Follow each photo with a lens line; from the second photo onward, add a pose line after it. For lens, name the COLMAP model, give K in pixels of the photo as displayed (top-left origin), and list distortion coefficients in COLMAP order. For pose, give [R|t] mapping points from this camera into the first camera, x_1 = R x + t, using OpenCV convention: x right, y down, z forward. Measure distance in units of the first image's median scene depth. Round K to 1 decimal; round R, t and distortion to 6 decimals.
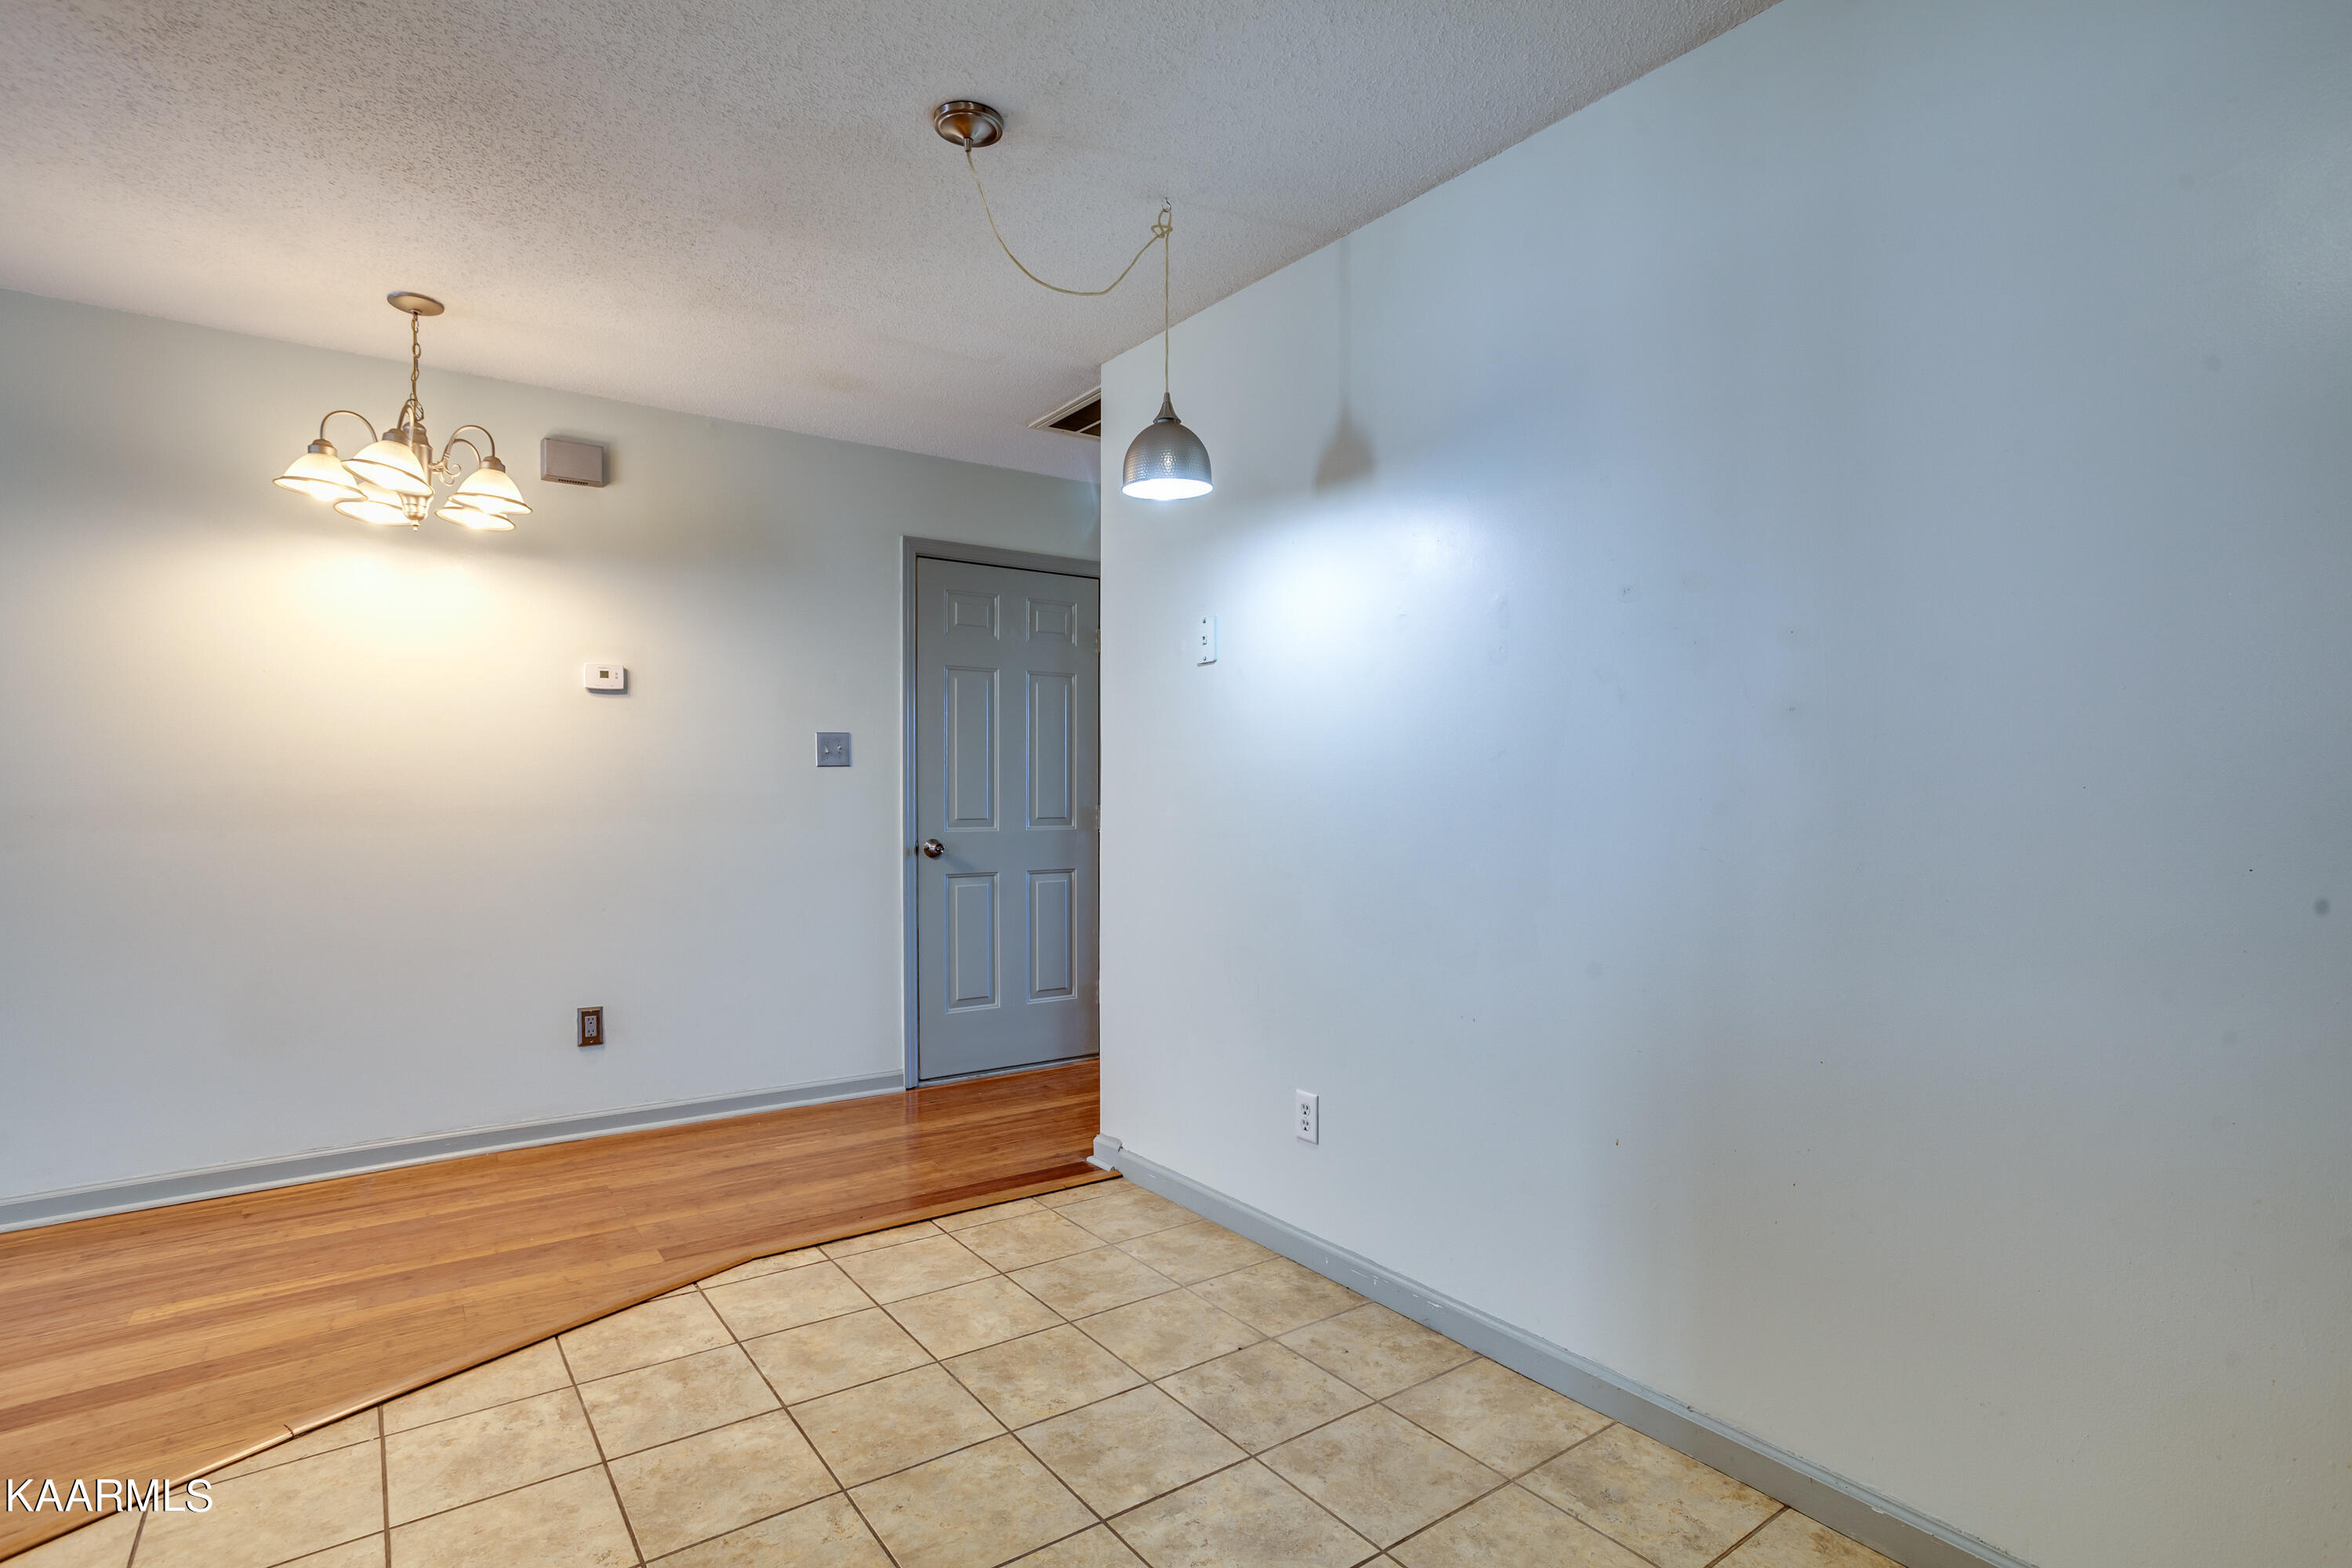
lens RADIAL K [[1157.6, 0, 1163.2], [0, 1157.6, 807.0], [0, 0, 1]] dist [-0.053059, 0.031025]
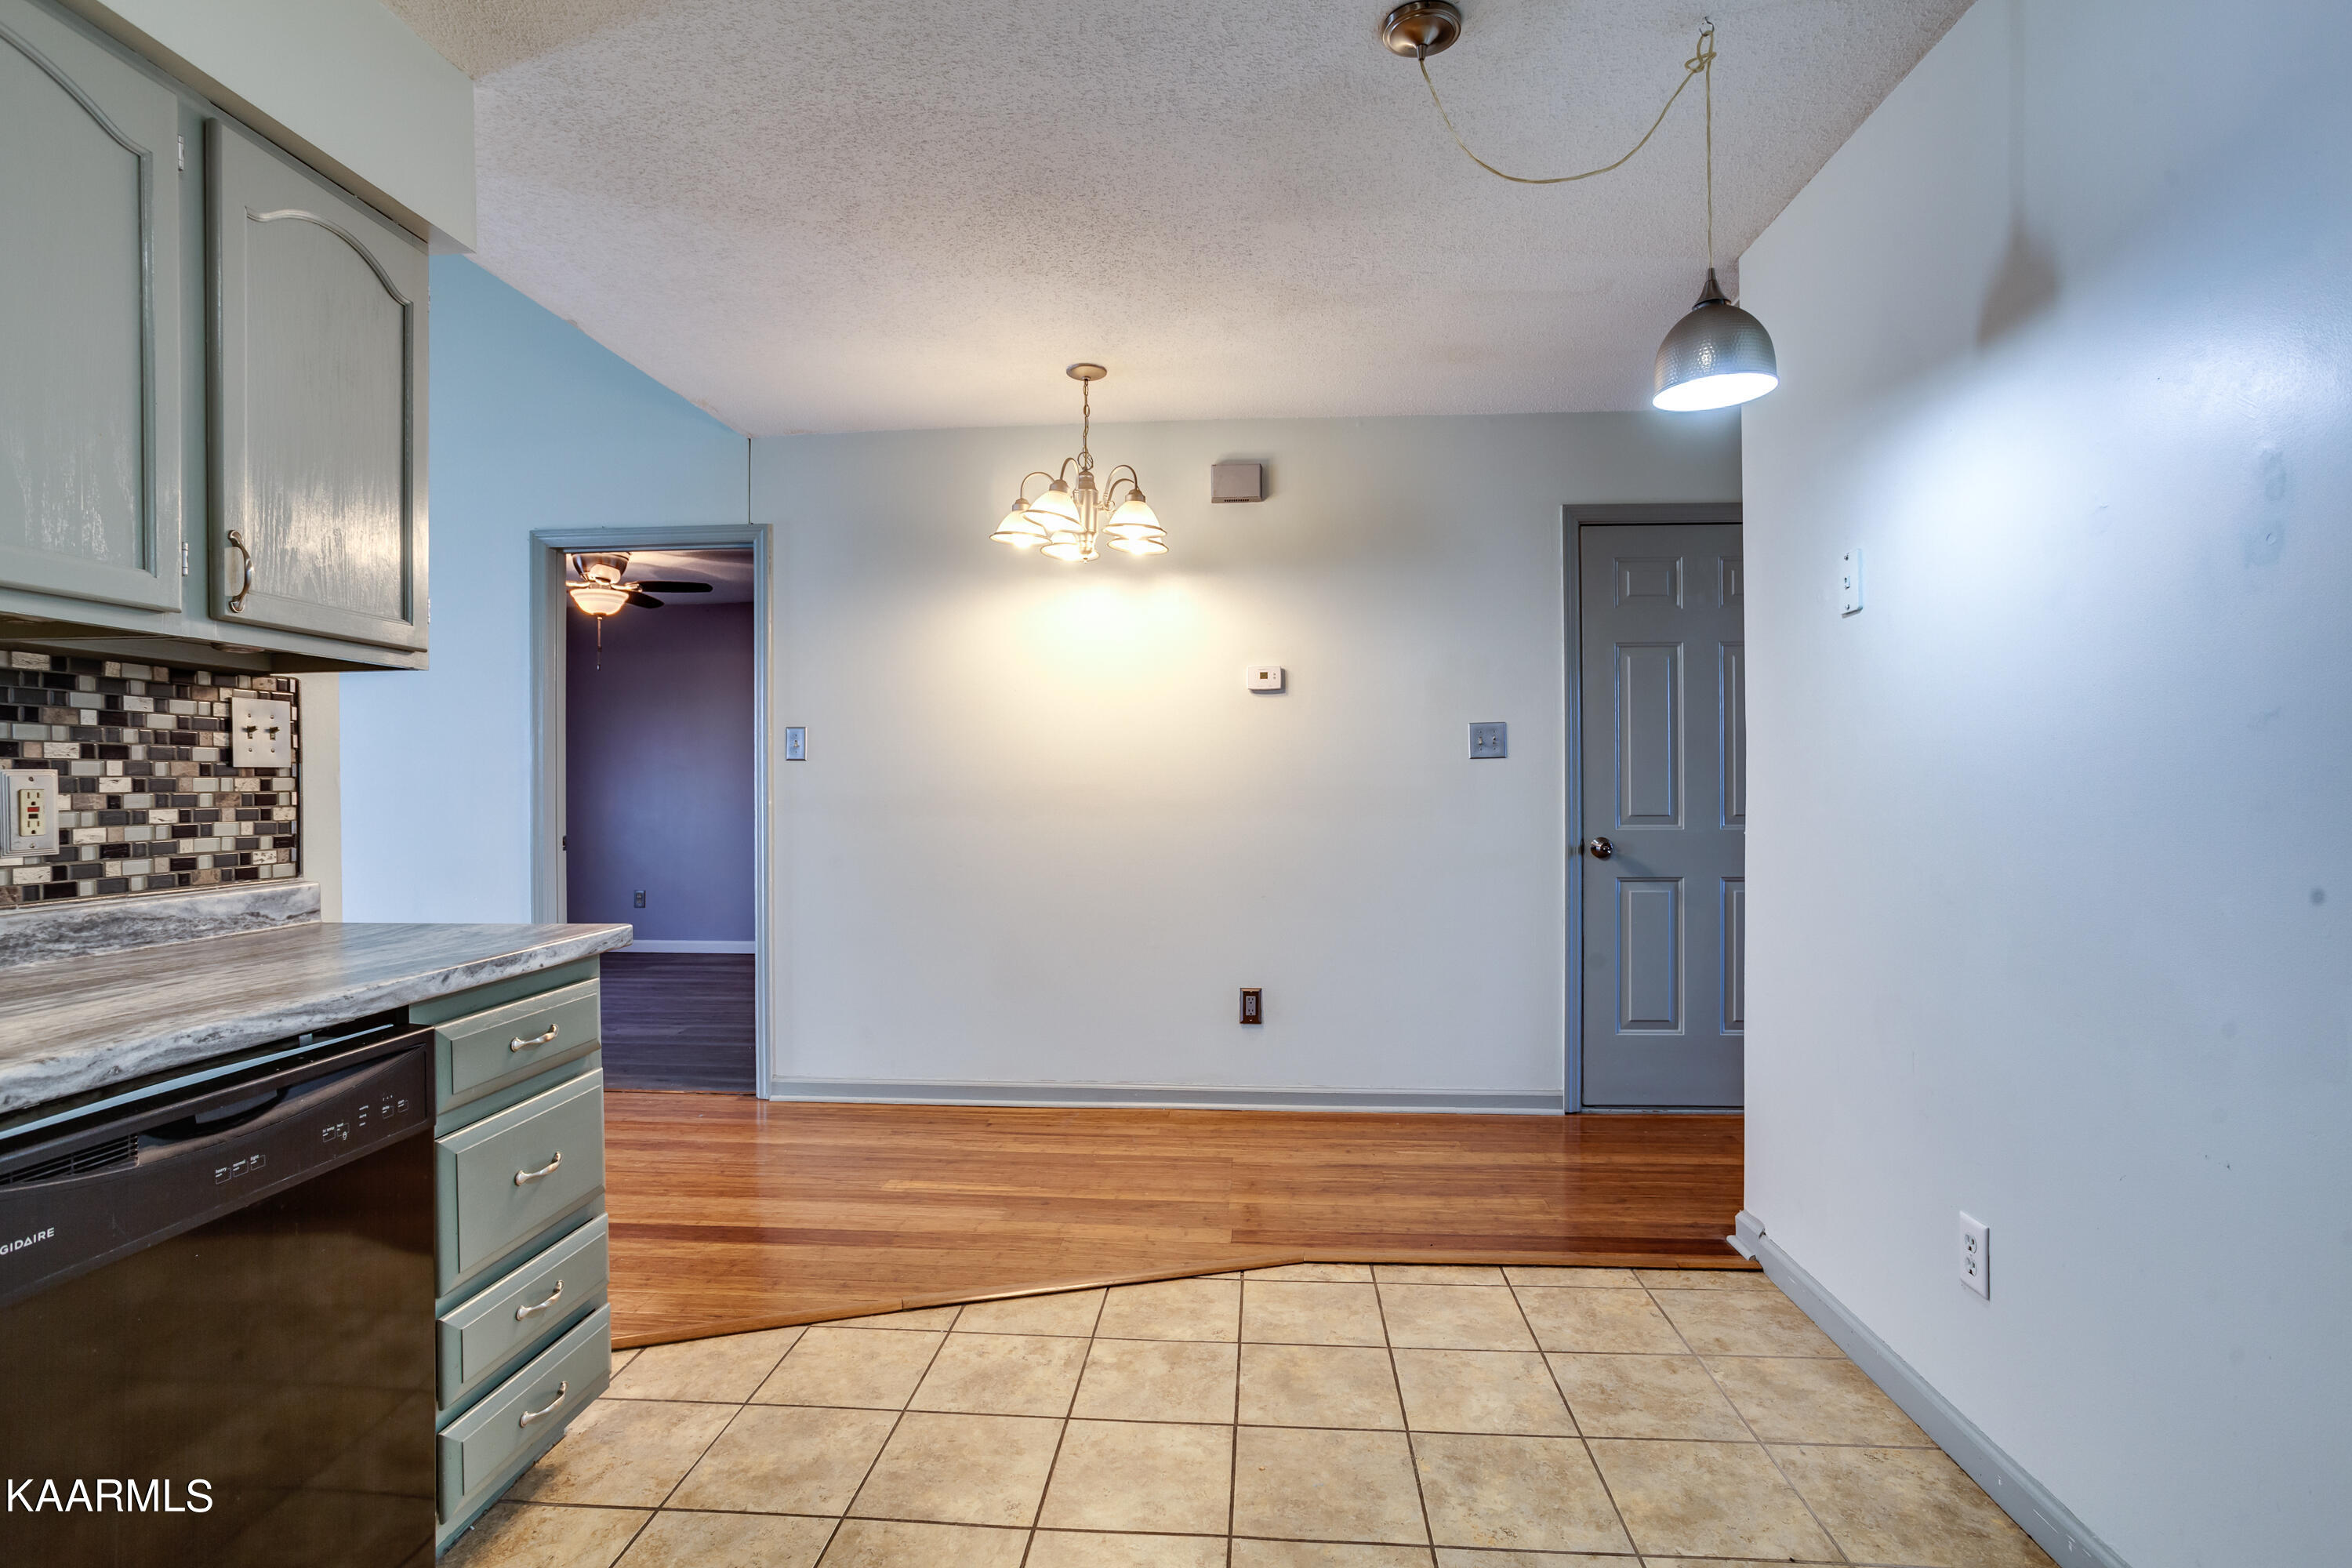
lens RADIAL K [[1157.6, 0, 1181.3], [0, 1157.6, 778.8], [0, 0, 1]] dist [-0.053059, 0.031025]
pose [[0.765061, -0.006868, -0.643921, 0.199266], [-0.004748, 0.999856, -0.016305, -0.002825], [0.643940, 0.015532, 0.764918, 0.172345]]
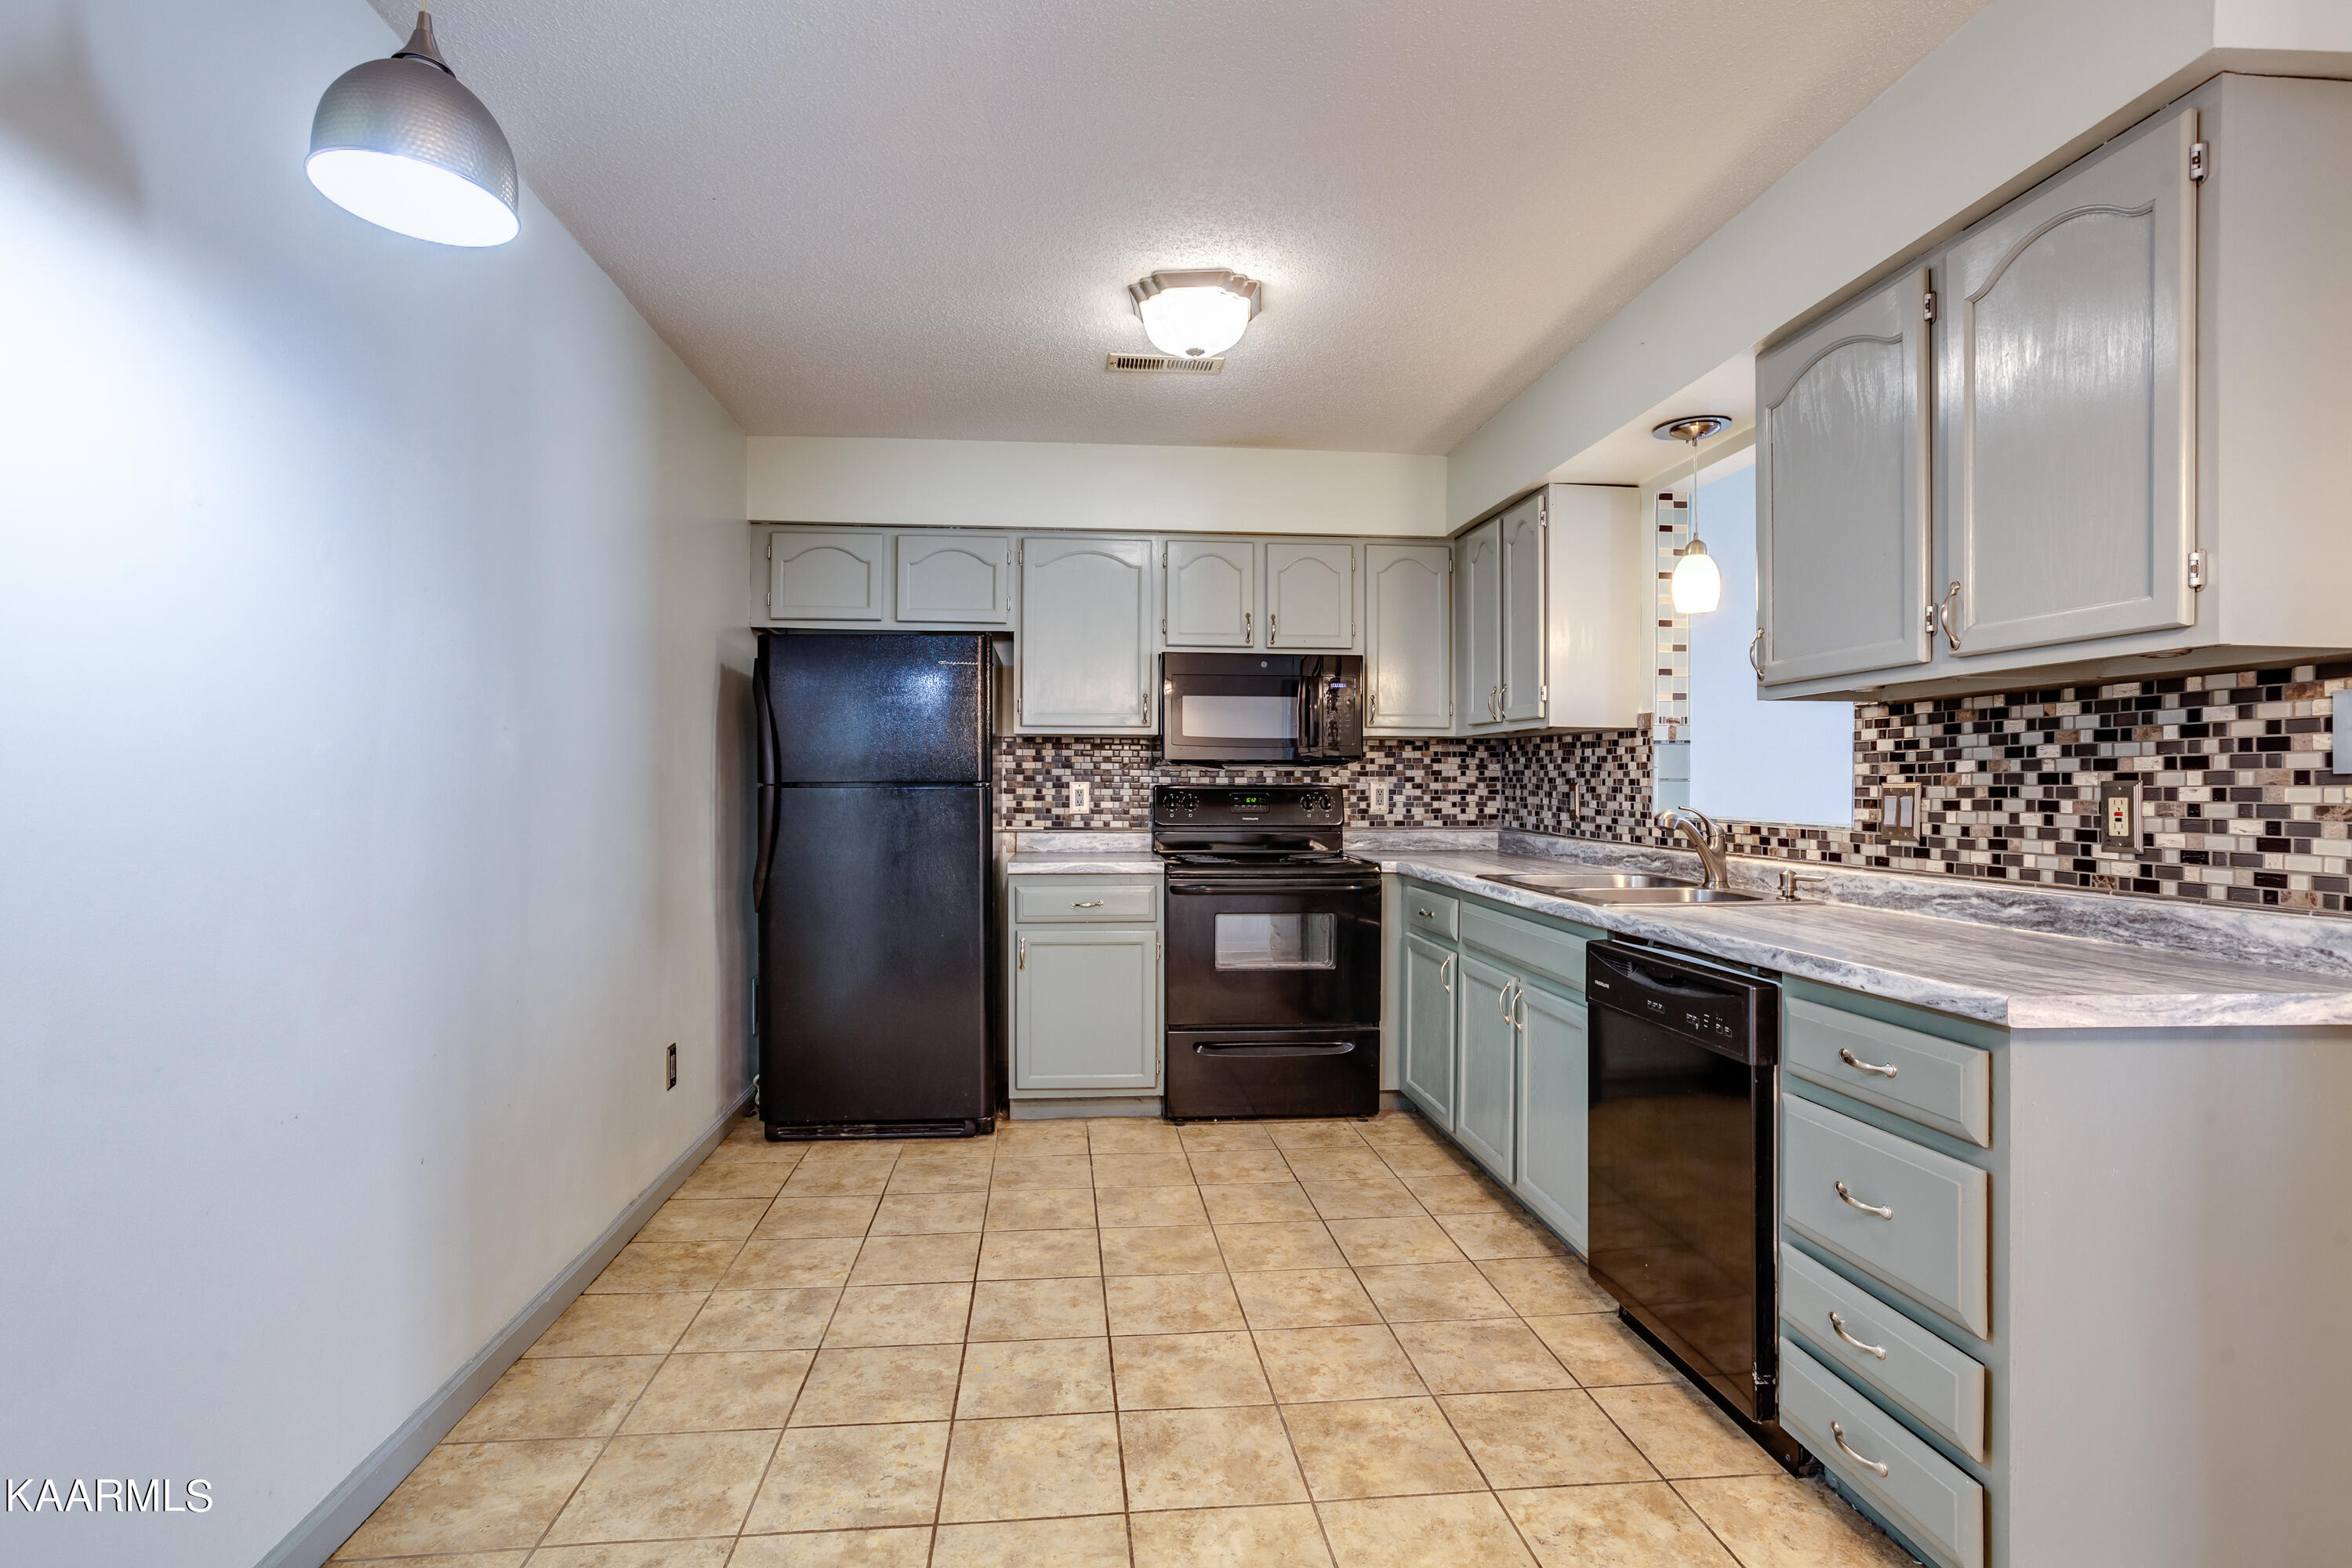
lens RADIAL K [[1157.6, 0, 1184.8], [0, 1157.6, 811.9], [0, 0, 1]] dist [-0.053059, 0.031025]
pose [[-0.870130, -0.011634, 0.492685, -0.477585], [0.006742, 0.999347, 0.035505, -0.024037], [-0.492776, 0.034215, -0.869483, 1.141104]]
